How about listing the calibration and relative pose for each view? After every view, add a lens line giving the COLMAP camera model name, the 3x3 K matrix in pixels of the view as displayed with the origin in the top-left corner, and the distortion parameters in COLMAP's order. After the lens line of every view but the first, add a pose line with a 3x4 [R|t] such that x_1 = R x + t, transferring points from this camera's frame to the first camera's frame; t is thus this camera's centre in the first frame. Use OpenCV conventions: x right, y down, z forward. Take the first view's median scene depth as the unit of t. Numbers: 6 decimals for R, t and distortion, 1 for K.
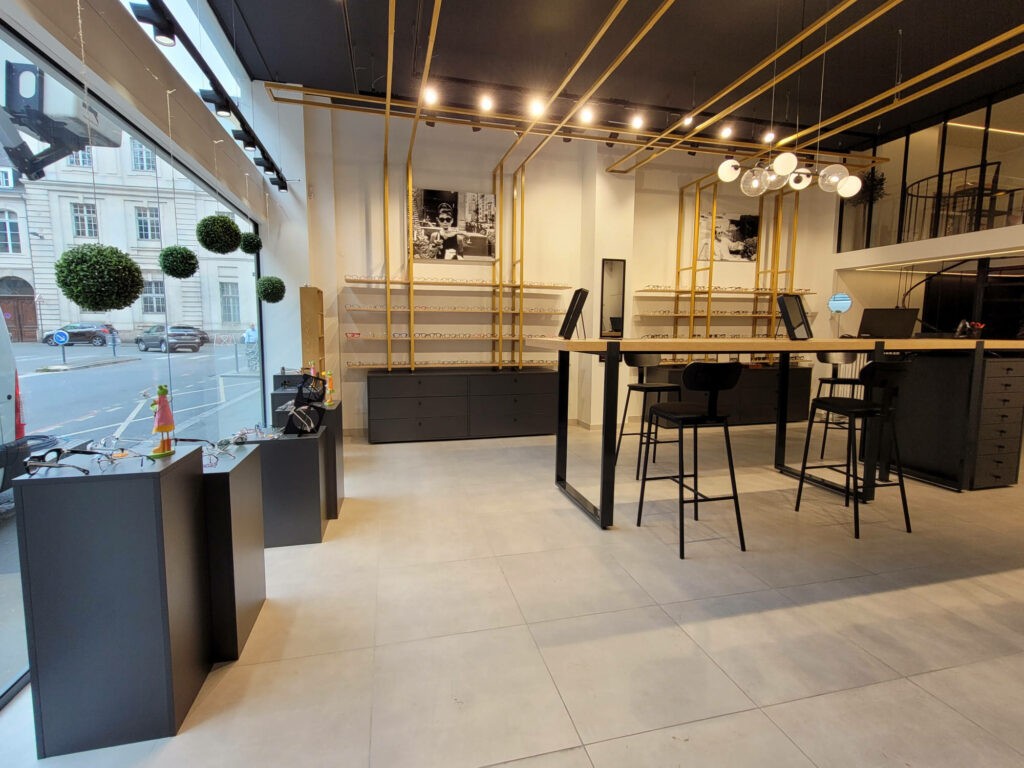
lens RADIAL K [[502.6, 0, 512.3], [0, 502.6, 385.0], [0, 0, 1]] dist [-0.000346, -0.000032]
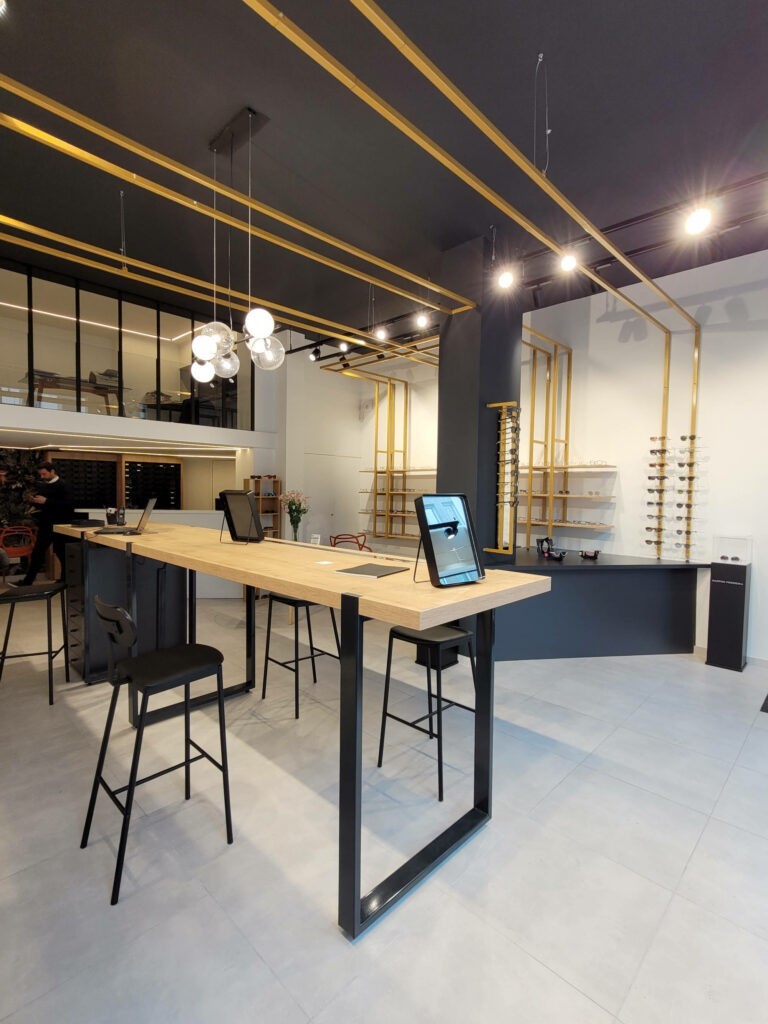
lens RADIAL K [[492.5, 0, 385.5], [0, 492.5, 509.1], [0, 0, 1]] dist [0.001608, -0.000478]
pose [[-0.533262, -0.049484, 0.844501, -0.305158], [0.075931, 0.991458, 0.106042, -0.238168], [-0.842535, 0.120672, -0.524950, 1.344540]]
